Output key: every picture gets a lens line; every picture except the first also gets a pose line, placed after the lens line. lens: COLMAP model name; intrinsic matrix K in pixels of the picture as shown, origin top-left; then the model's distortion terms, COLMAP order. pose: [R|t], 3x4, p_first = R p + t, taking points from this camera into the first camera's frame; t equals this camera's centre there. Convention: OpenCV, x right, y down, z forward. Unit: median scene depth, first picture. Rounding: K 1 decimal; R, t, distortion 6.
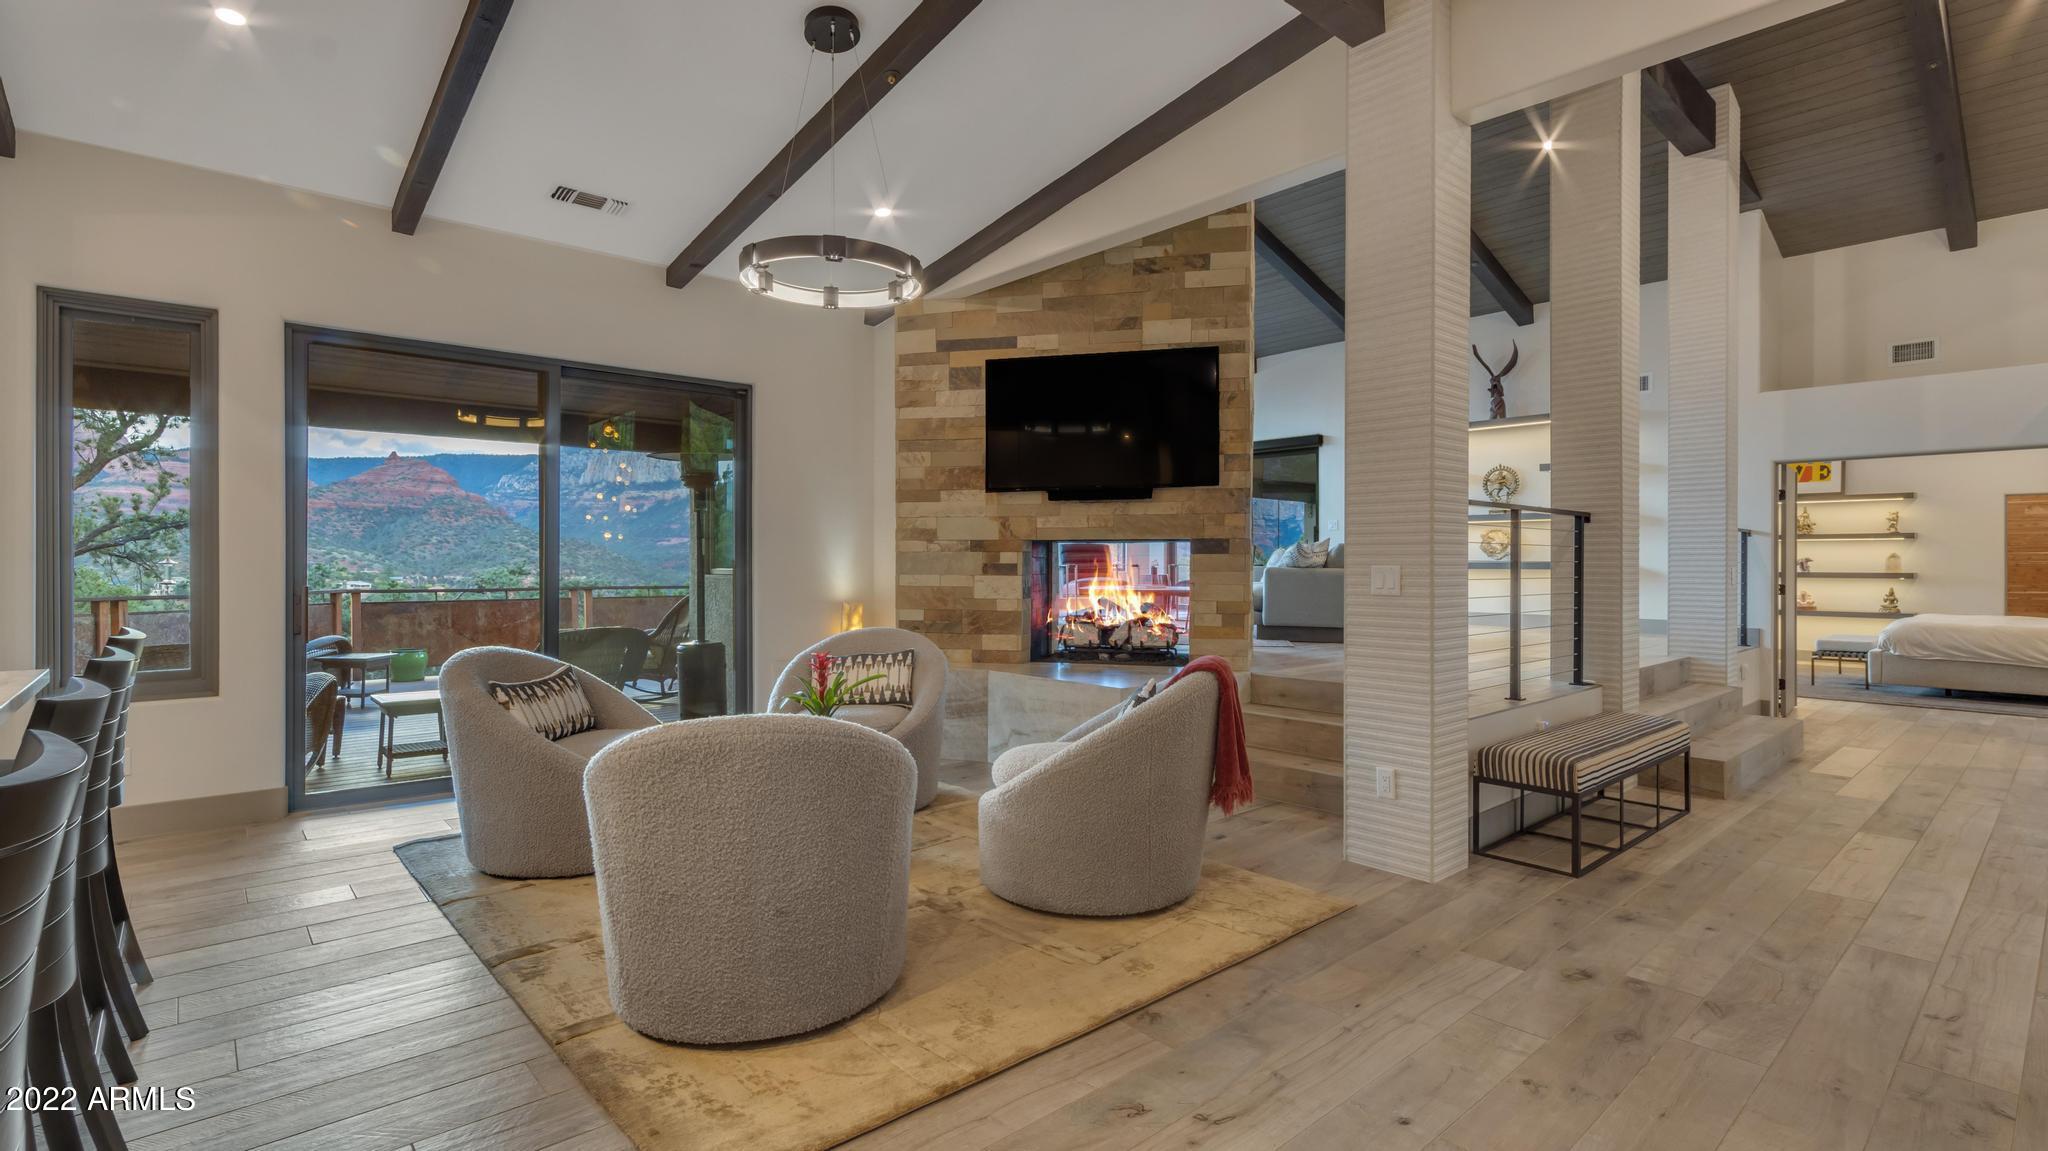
lens RADIAL K [[945.7, 0, 1008.2], [0, 945.7, 557.2], [0, 0, 1]] dist [0.003634, 0.000584]
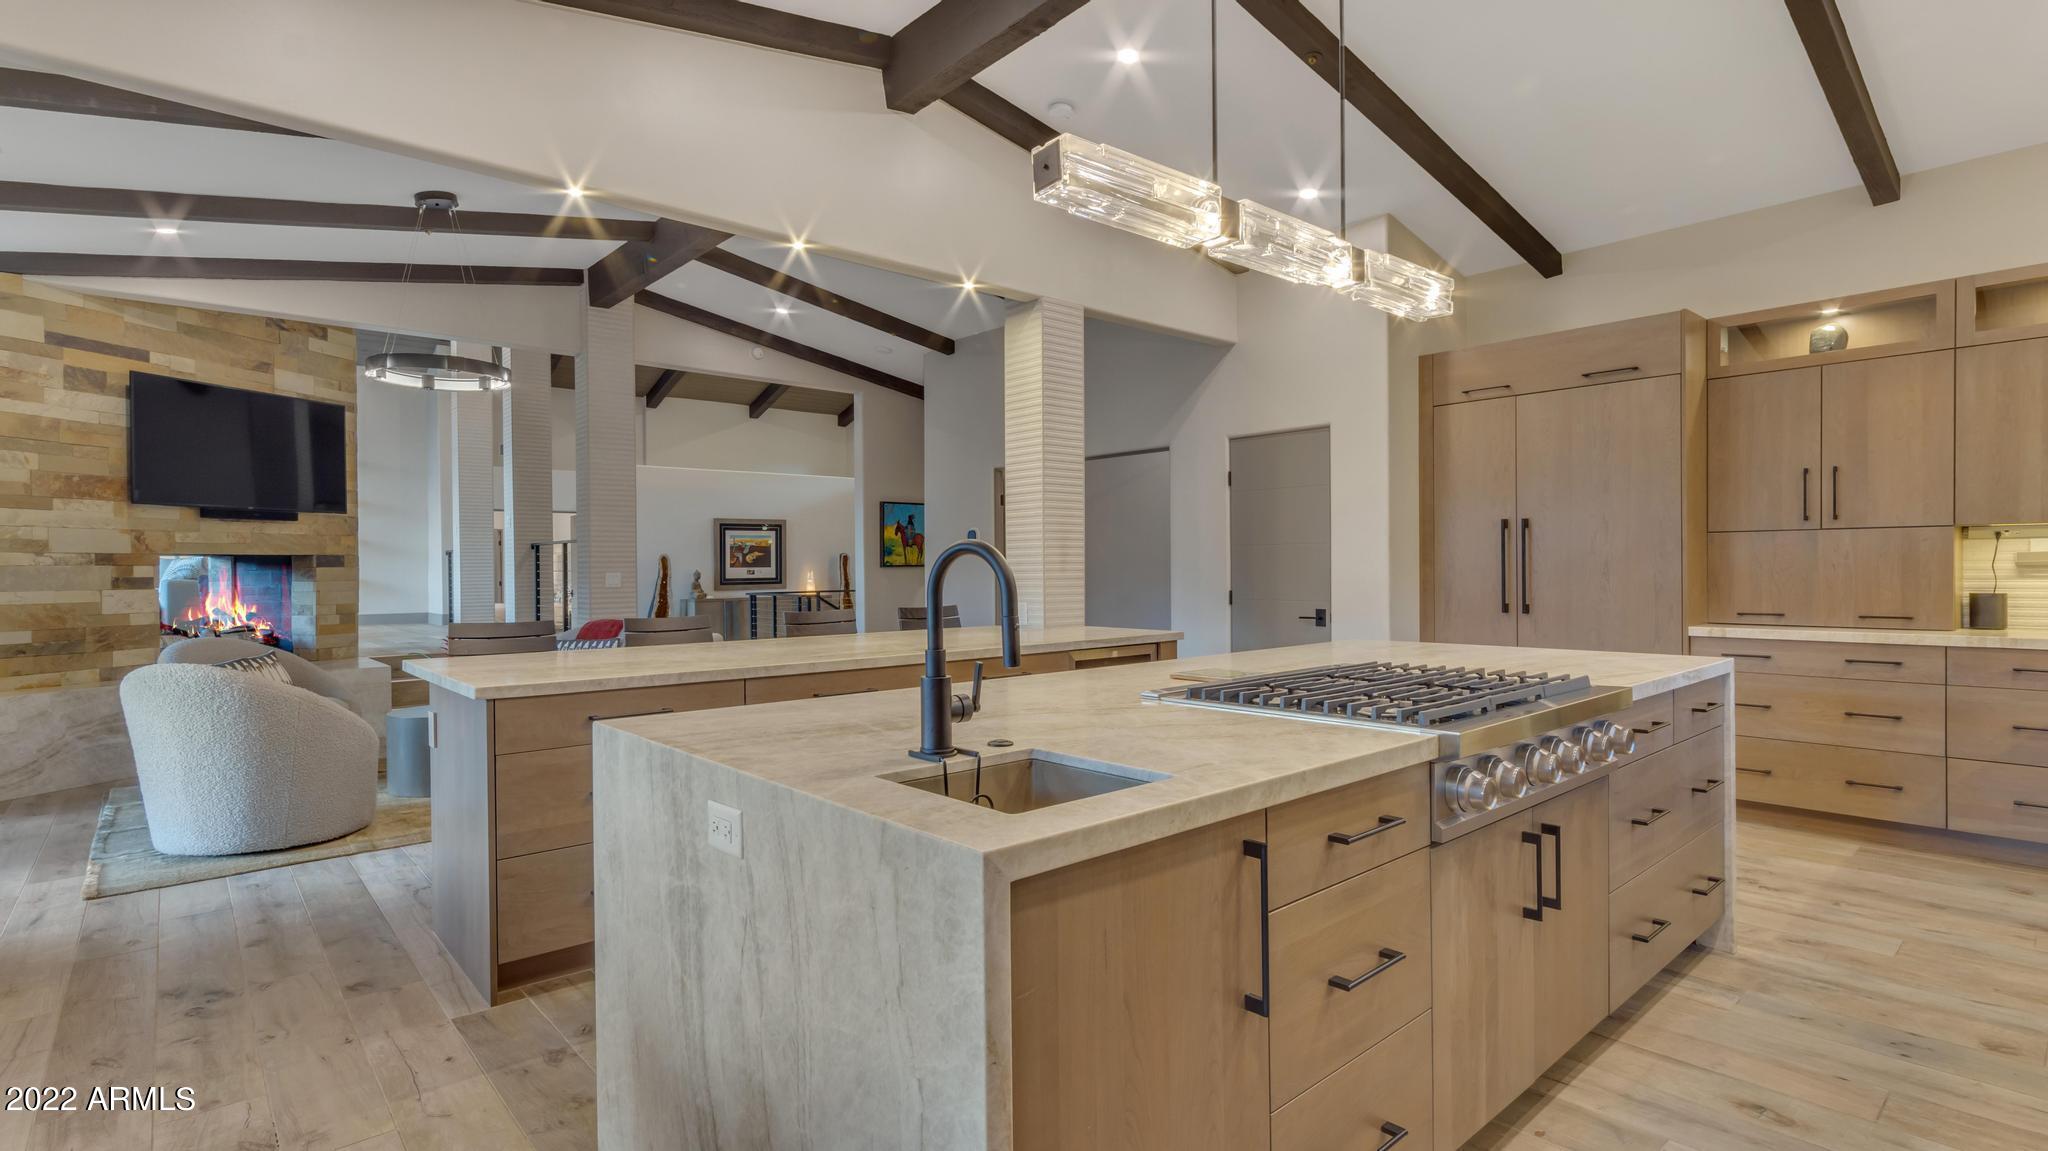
lens RADIAL K [[945.7, 0, 1015.4], [0, 945.7, 586.9], [0, 0, 1]] dist [0.003634, 0.000584]
pose [[-0.009446, -0.023656, 0.999676, -1.040157], [0.003933, 0.999712, 0.023694, -0.003526], [-0.999948, 0.004155, -0.009351, 0.093809]]
